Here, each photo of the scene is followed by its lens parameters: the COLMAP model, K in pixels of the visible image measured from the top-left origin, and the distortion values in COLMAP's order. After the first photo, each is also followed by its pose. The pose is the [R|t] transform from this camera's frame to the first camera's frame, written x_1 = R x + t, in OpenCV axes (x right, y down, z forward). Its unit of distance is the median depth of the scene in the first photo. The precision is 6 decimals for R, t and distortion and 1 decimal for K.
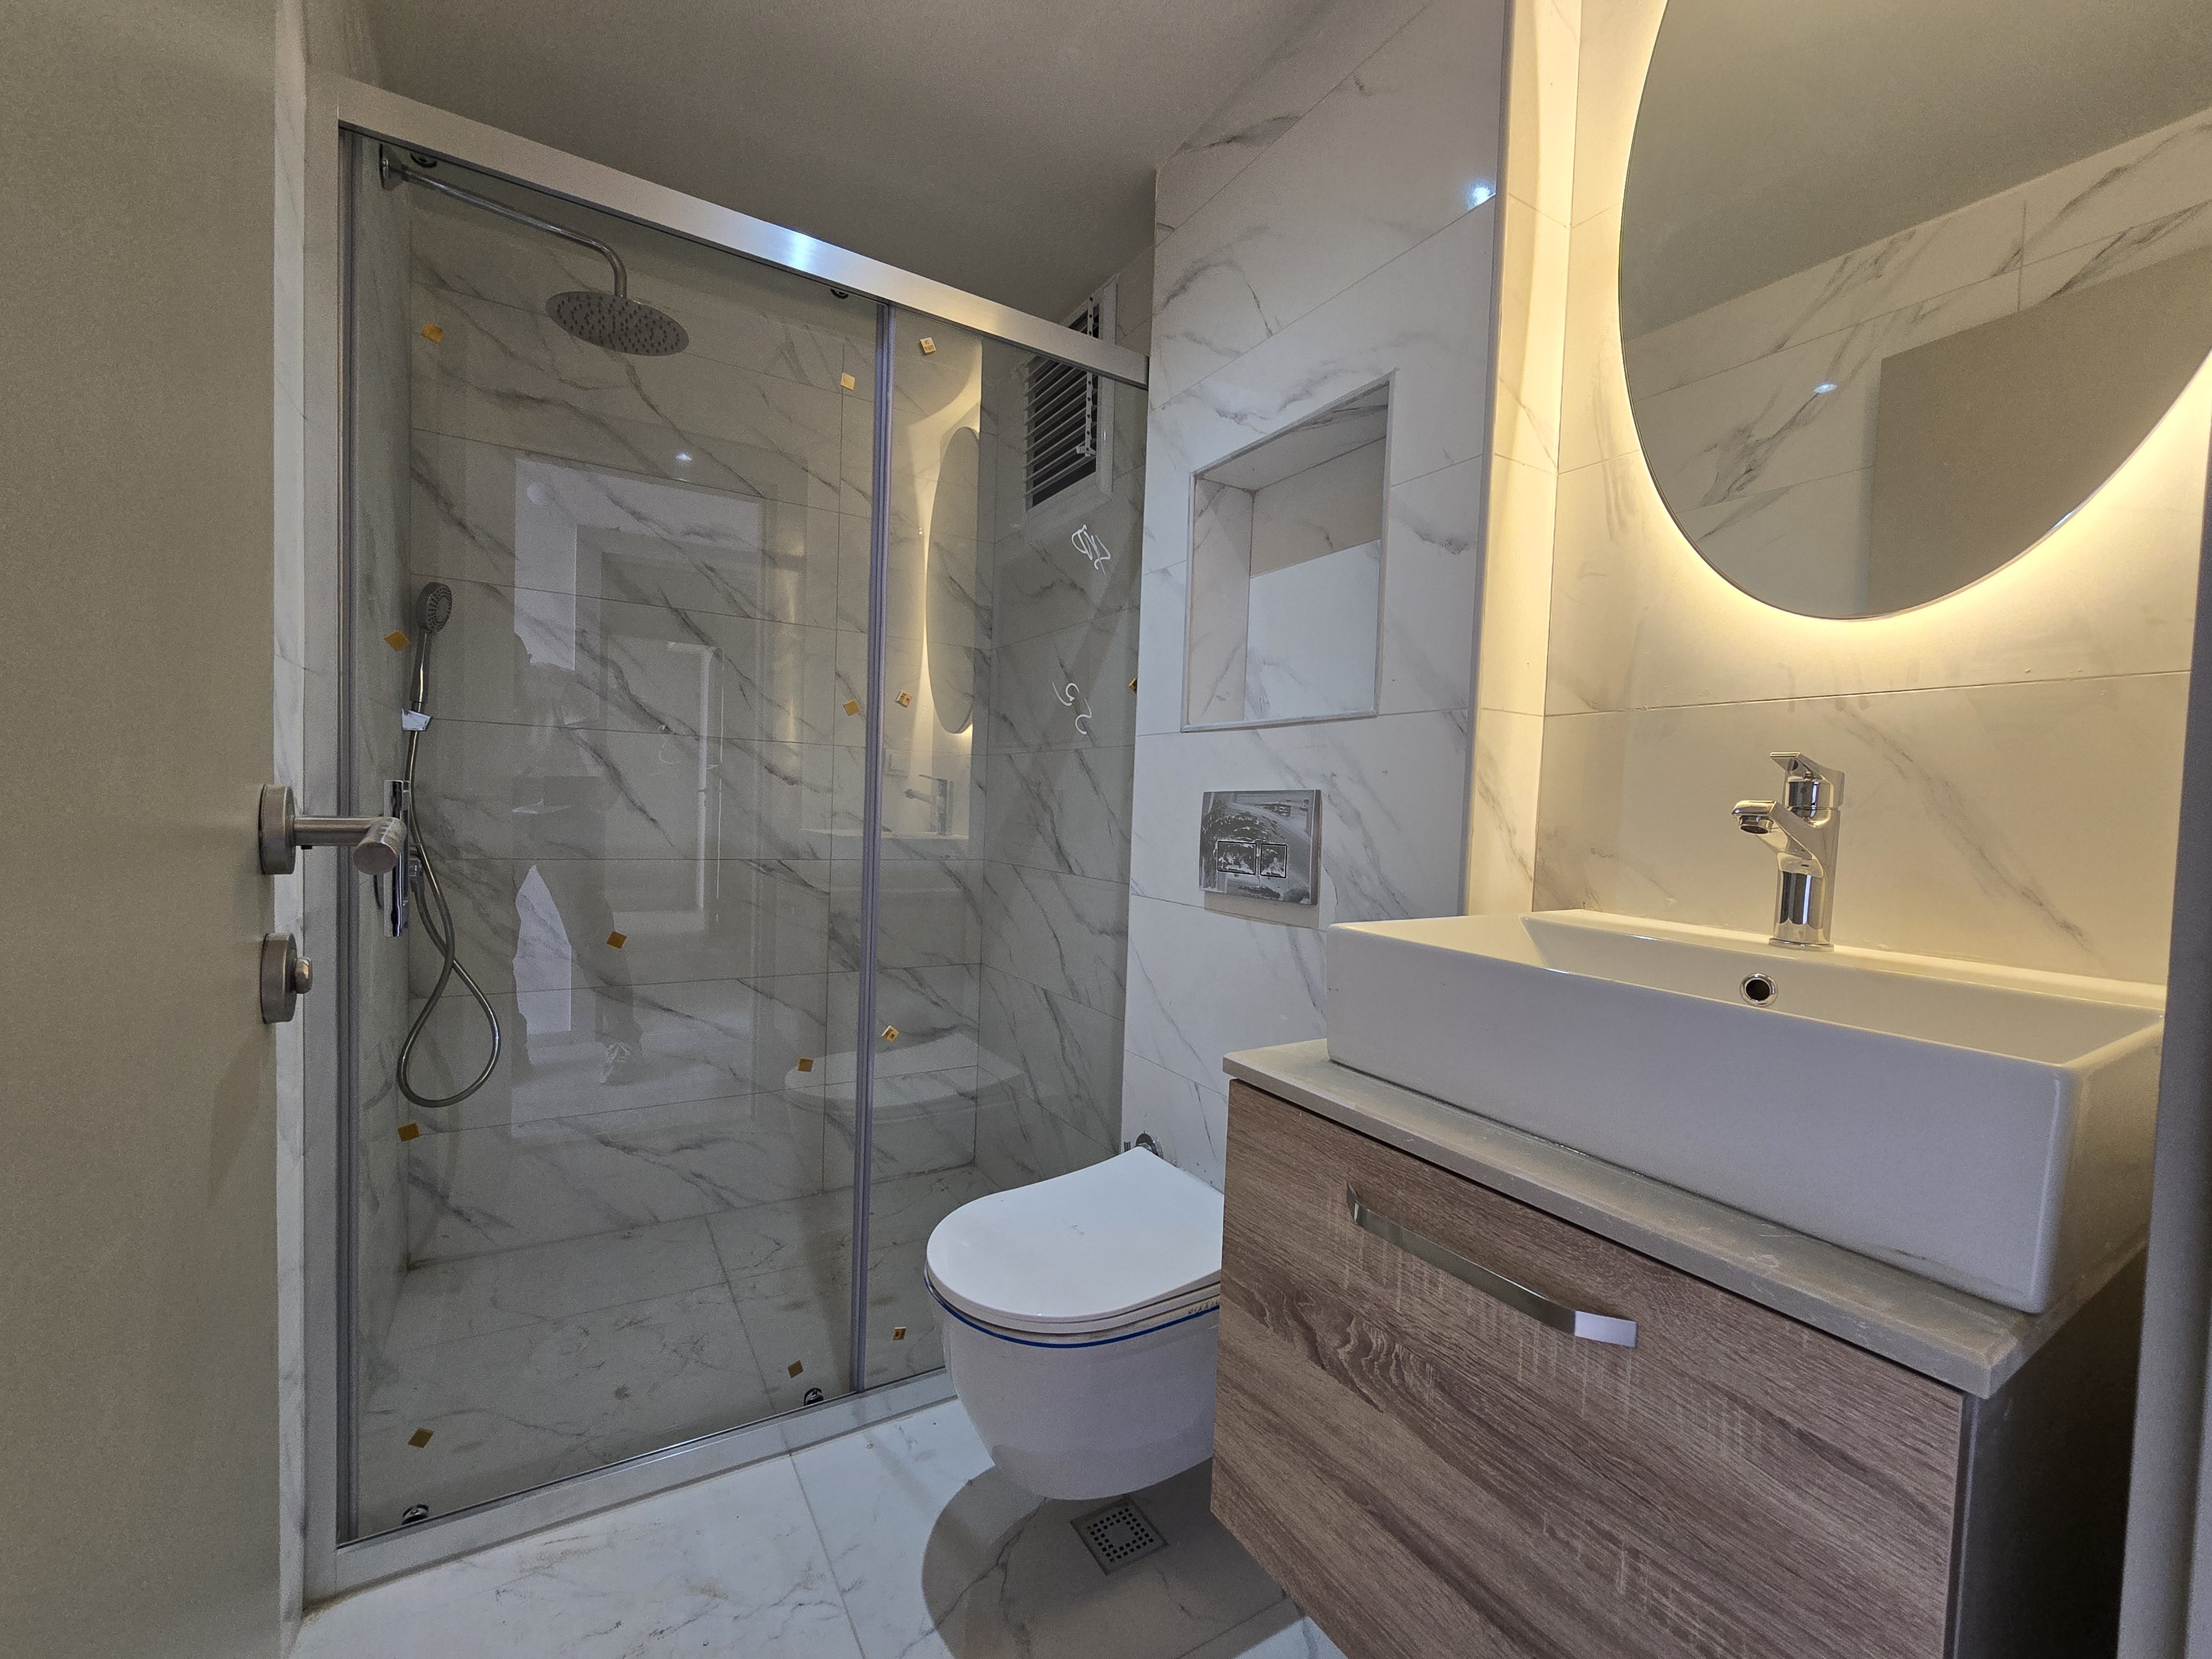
lens RADIAL K [[914.1, 0, 1105.7], [0, 914.1, 835.1], [0, 0, 1]] dist [-0.002012, -0.000350]
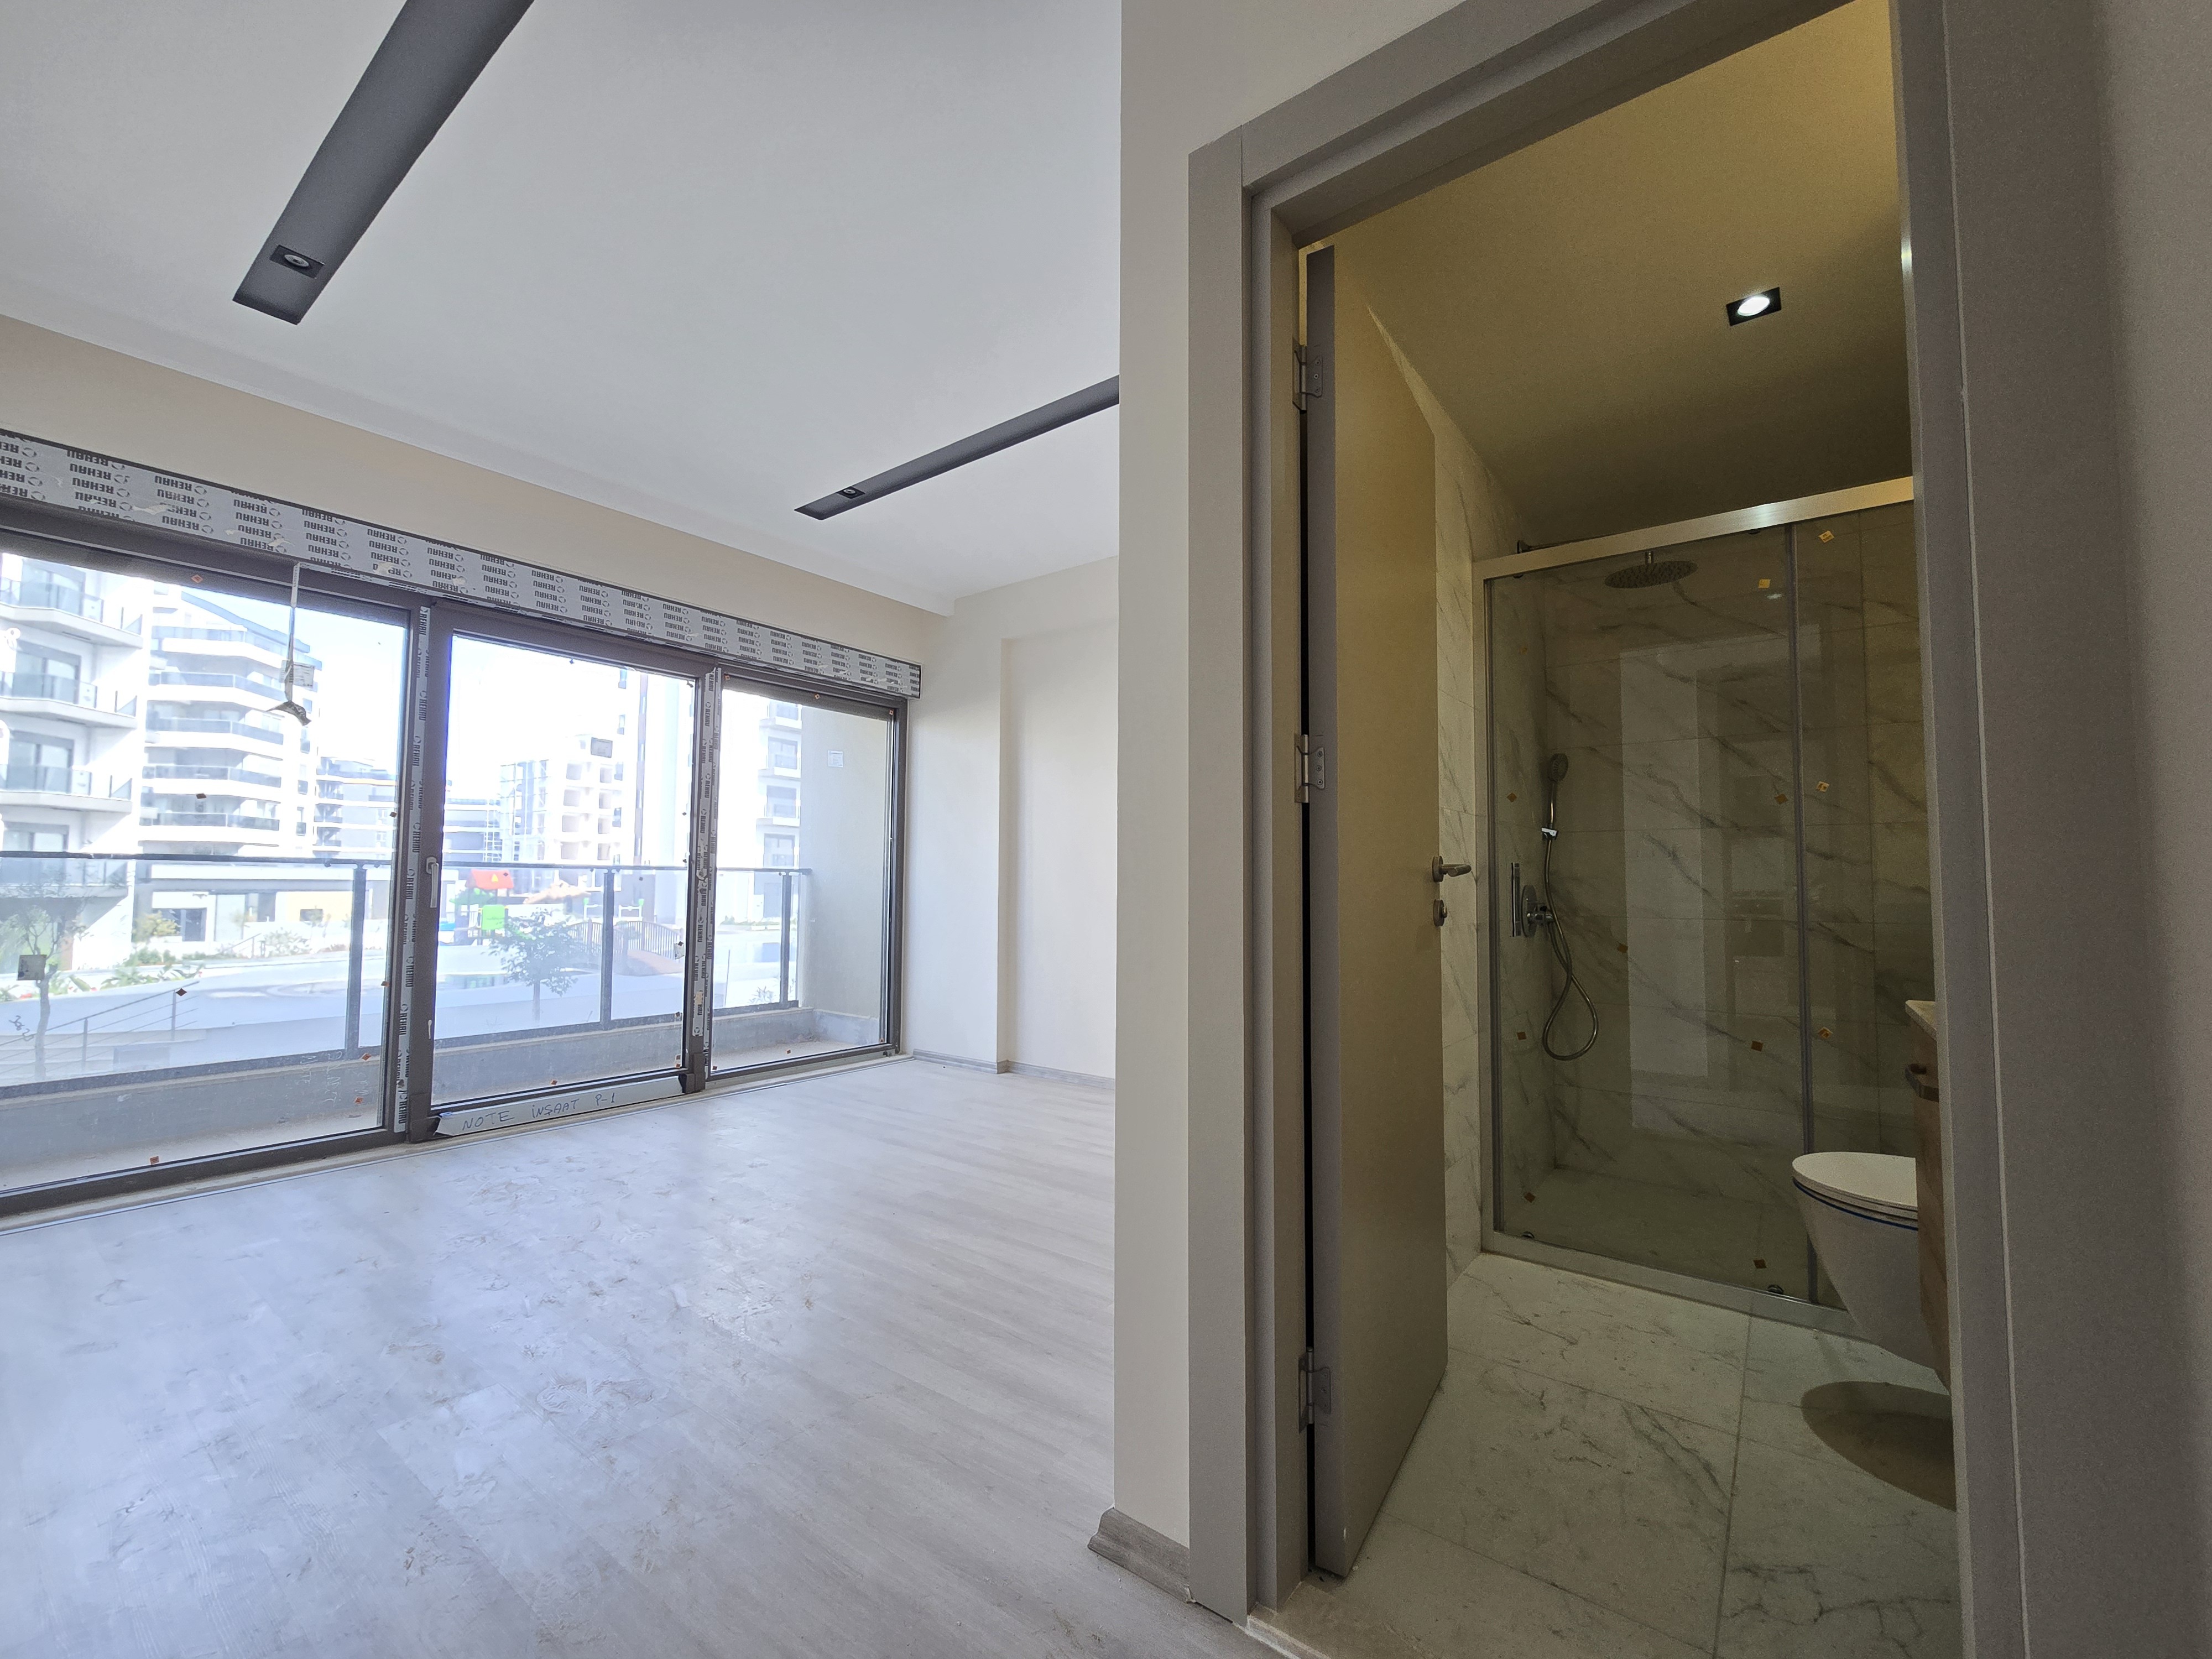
lens RADIAL K [[914.1, 0, 1105.7], [0, 914.1, 835.1], [0, 0, 1]] dist [-0.002012, -0.000350]
pose [[0.364204, -0.090929, -0.926870, 0.539186], [-0.030326, 0.993537, -0.109386, 0.091278], [0.930825, 0.067947, 0.359093, -0.402149]]
